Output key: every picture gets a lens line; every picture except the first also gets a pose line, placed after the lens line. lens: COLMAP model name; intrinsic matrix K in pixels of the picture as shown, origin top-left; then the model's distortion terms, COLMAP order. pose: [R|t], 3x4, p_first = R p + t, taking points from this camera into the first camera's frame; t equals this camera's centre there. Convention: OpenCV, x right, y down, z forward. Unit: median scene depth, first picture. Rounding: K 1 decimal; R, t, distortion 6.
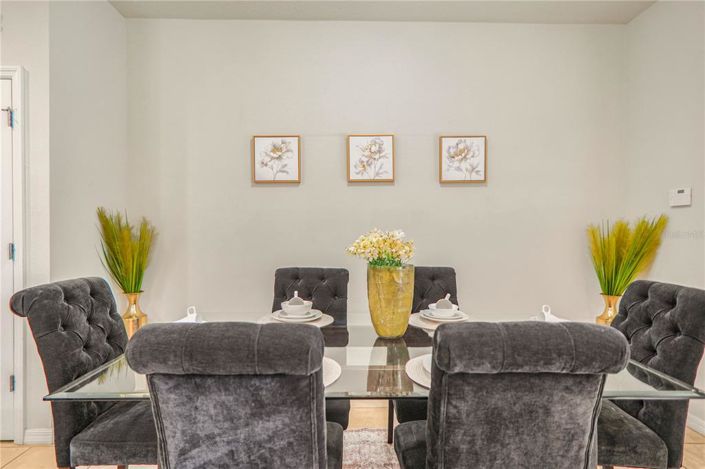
lens RADIAL K [[370.9, 0, 354.5], [0, 370.9, 240.0], [0, 0, 1]] dist [-0.000955, -0.001033]
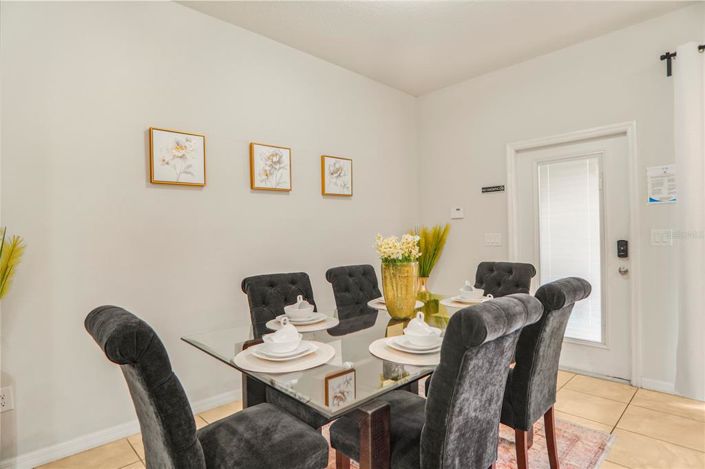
lens RADIAL K [[370.9, 0, 353.7], [0, 370.9, 230.1], [0, 0, 1]] dist [-0.000955, -0.001033]
pose [[0.742551, -0.007166, 0.669751, -0.491460], [0.031706, 0.999198, -0.024461, -0.011242], [-0.669039, 0.039399, 0.742182, 0.071517]]
